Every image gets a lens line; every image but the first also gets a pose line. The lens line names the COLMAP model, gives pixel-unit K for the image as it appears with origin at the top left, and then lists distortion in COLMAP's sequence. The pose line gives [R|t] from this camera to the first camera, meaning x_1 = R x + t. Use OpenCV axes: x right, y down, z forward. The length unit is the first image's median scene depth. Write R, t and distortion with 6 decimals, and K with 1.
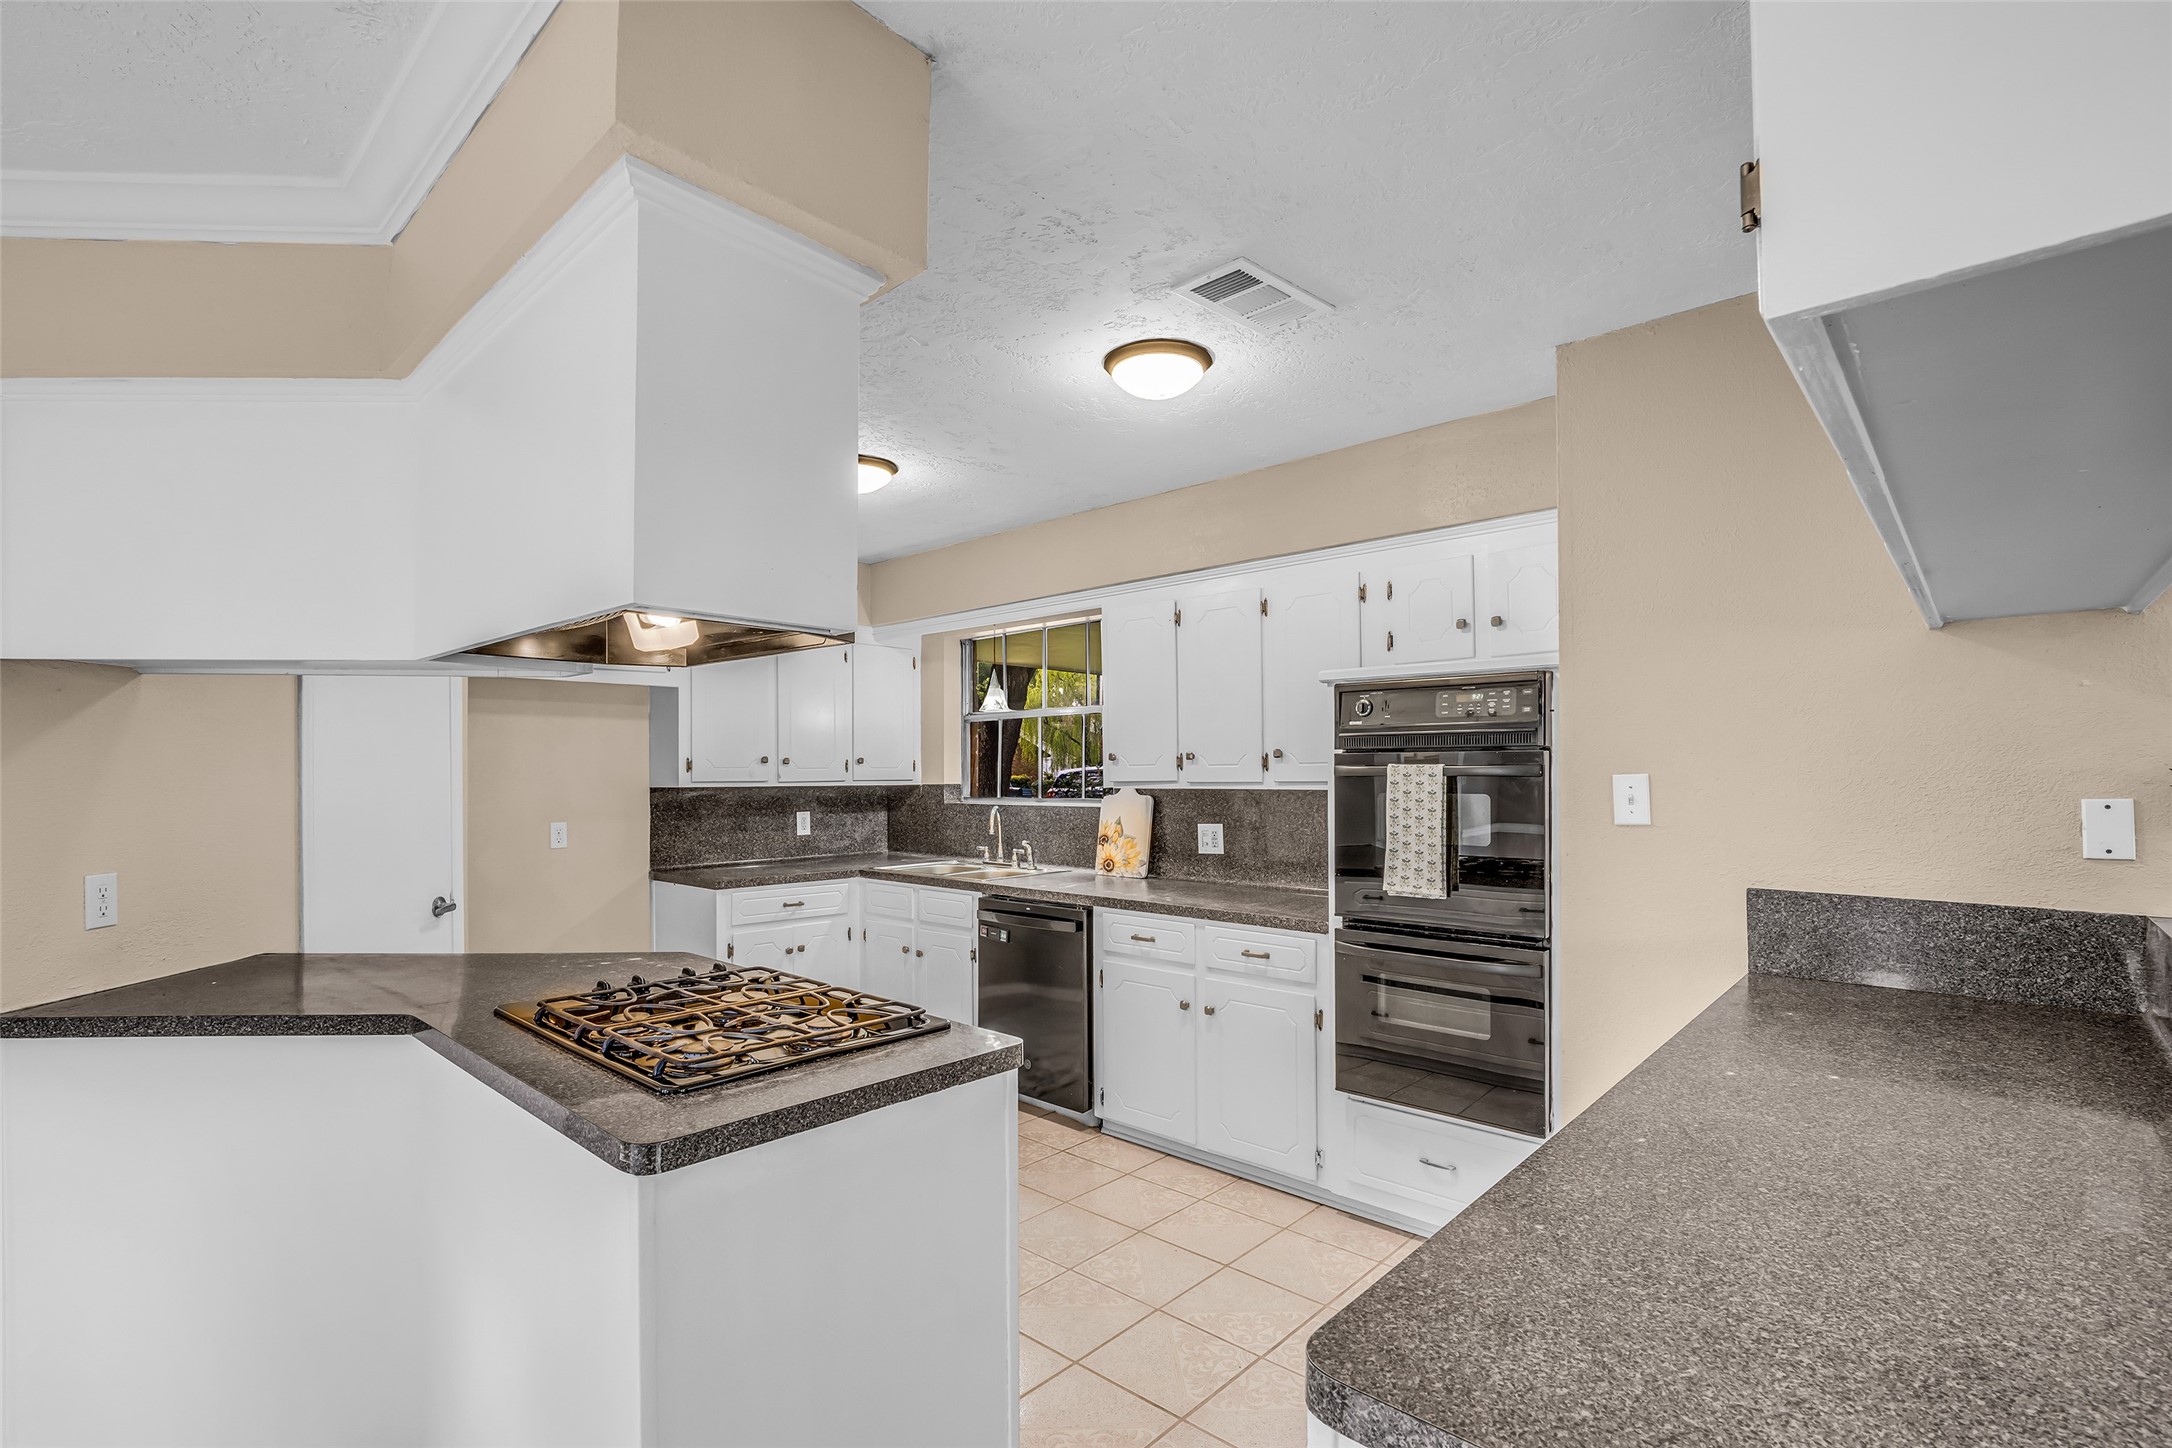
lens RADIAL K [[993.1, 0, 1084.1], [0, 993.1, 752.9], [0, 0, 1]] dist [-0.020285, 0.004707]
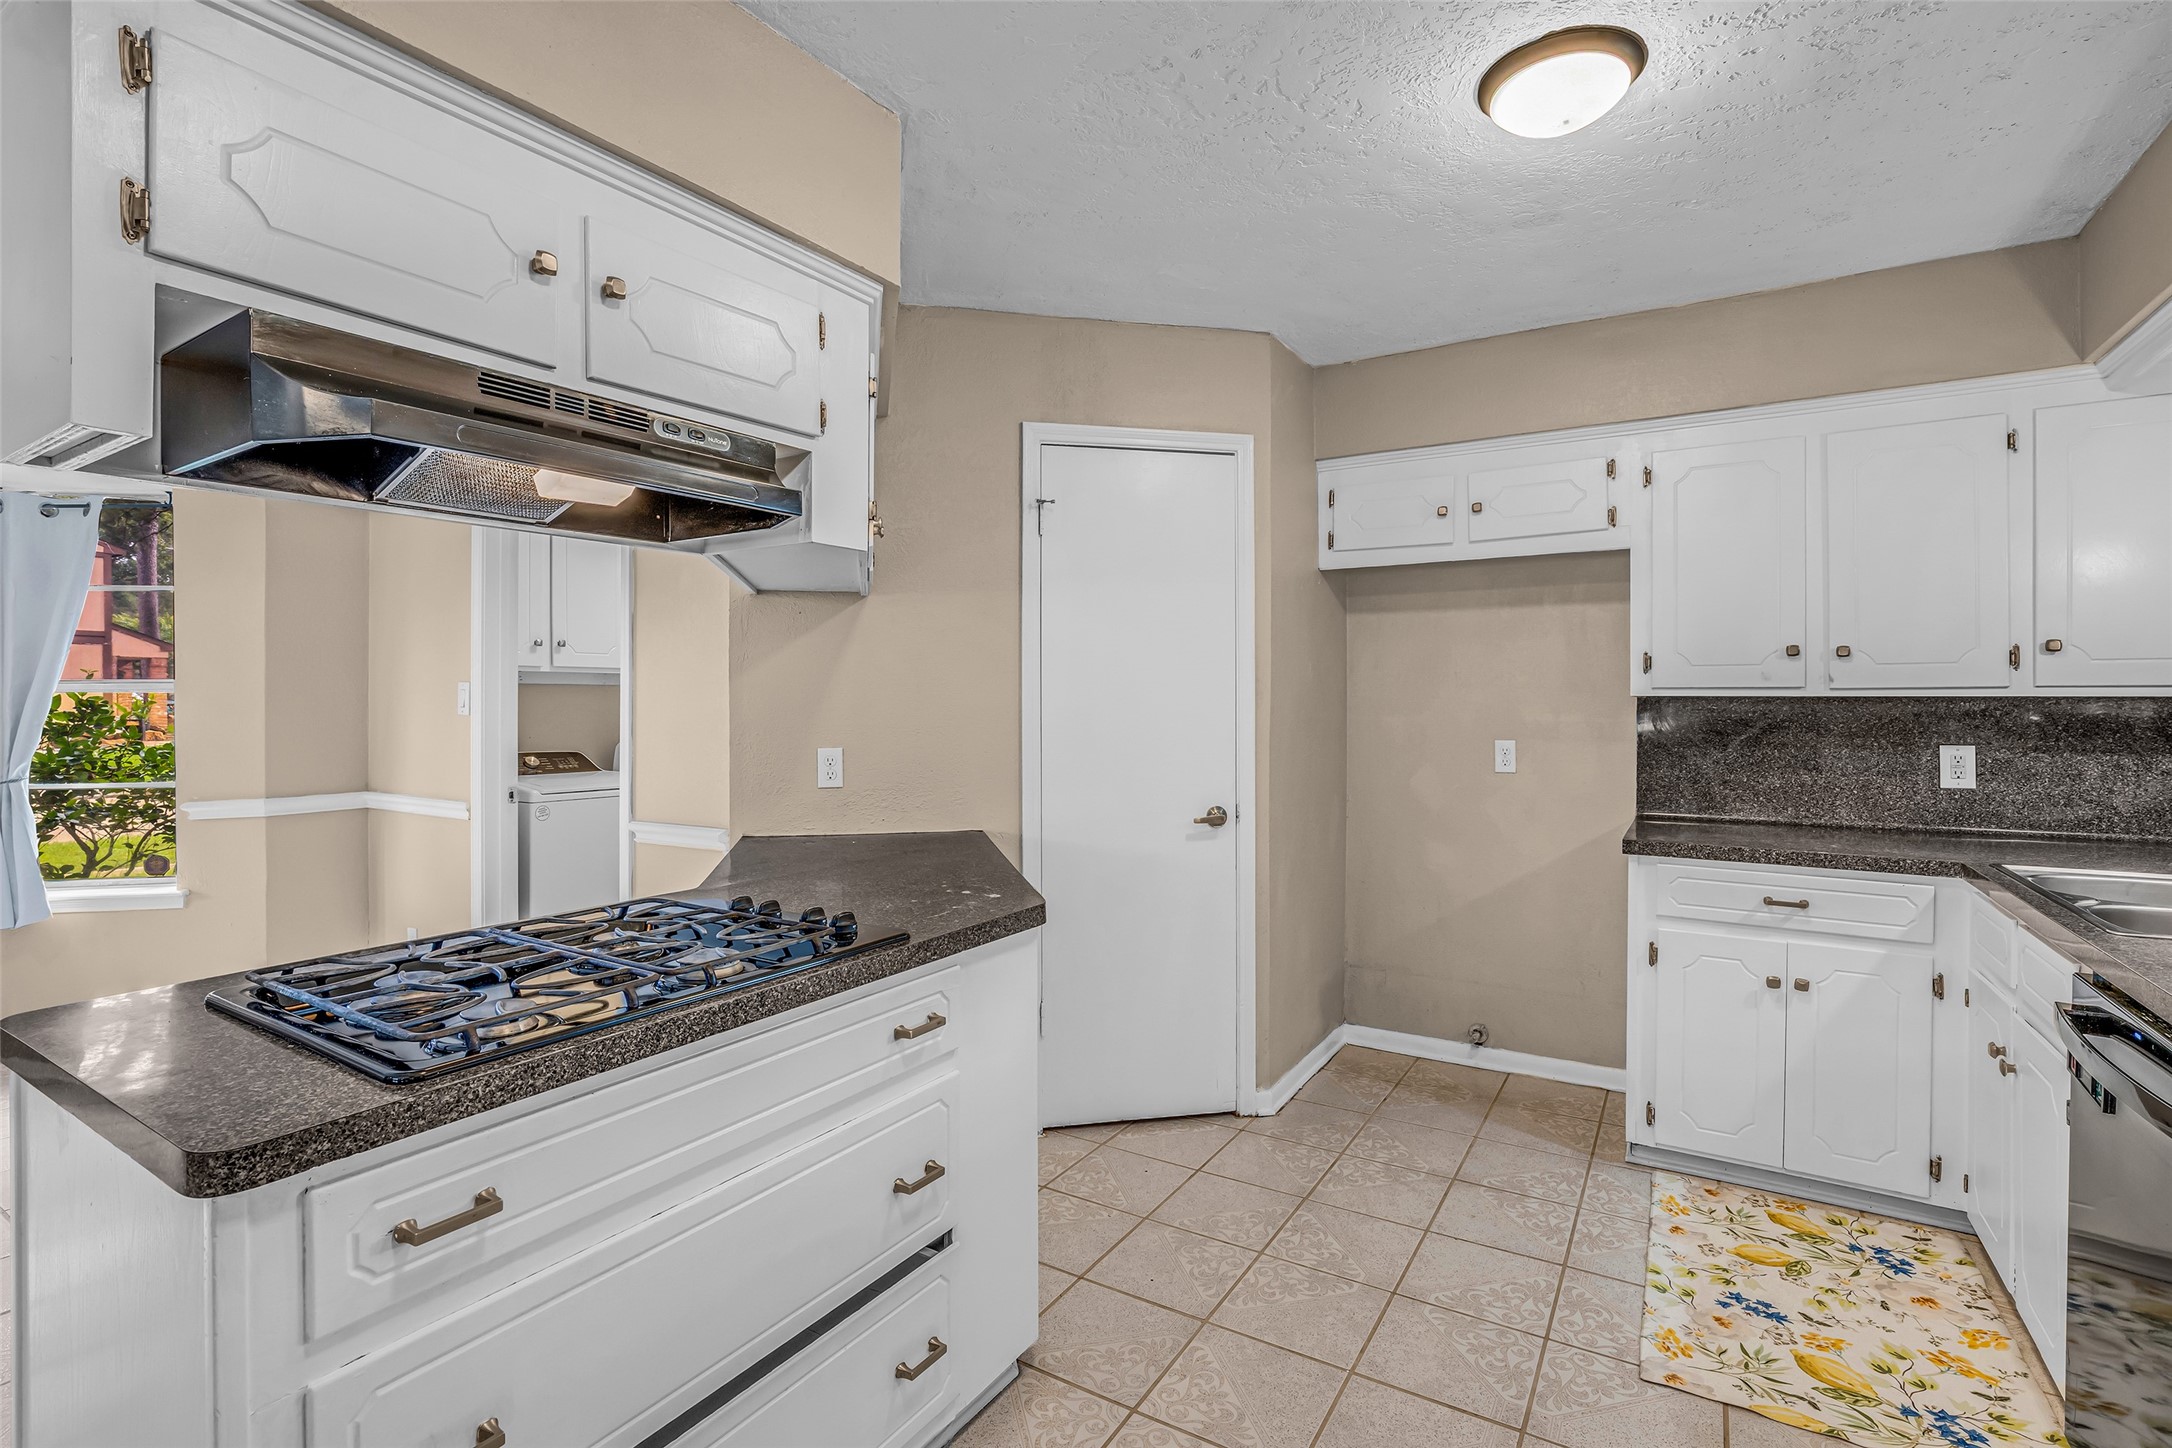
lens RADIAL K [[993.1, 0, 1080.5], [0, 993.1, 705.4], [0, 0, 1]] dist [-0.020285, 0.004707]
pose [[0.180272, 0.009291, -0.983573, 0.195907], [0.019373, 0.999728, 0.012995, 0.026028], [0.983426, -0.021398, 0.180043, 0.532944]]
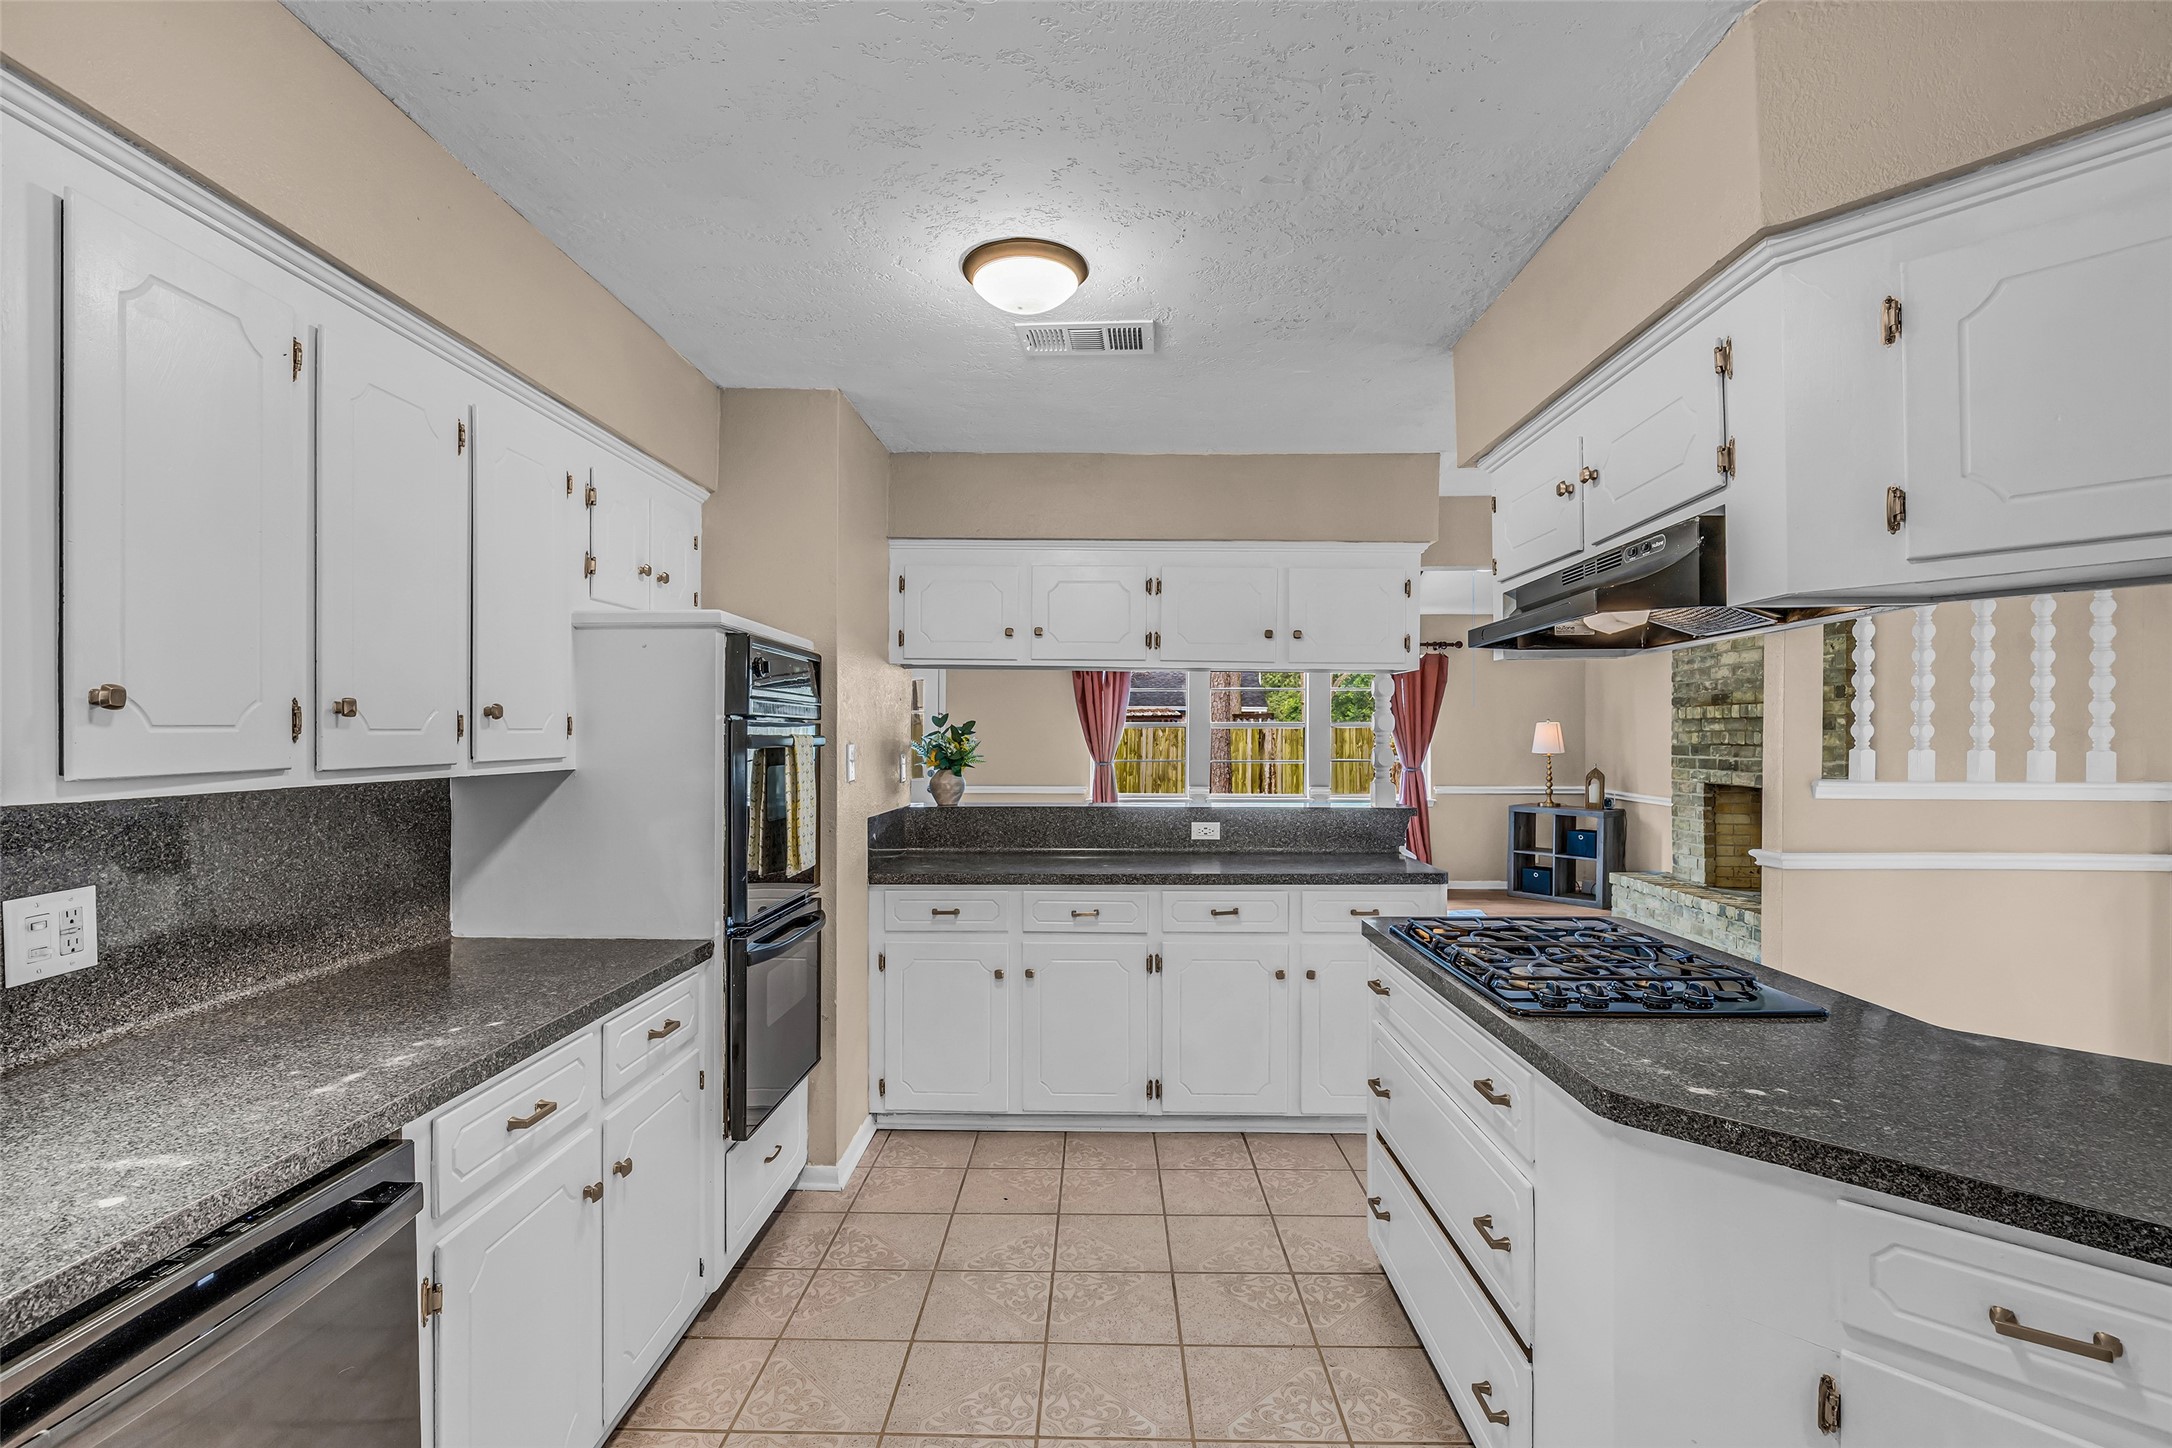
lens RADIAL K [[993.1, 0, 1075.8], [0, 993.1, 732.5], [0, 0, 1]] dist [-0.020285, 0.004707]
pose [[-0.651442, 0.007848, 0.758658, -0.368396], [-0.009913, 0.999773, -0.018854, 0.016078], [-0.758634, -0.019803, -0.651216, 0.921429]]
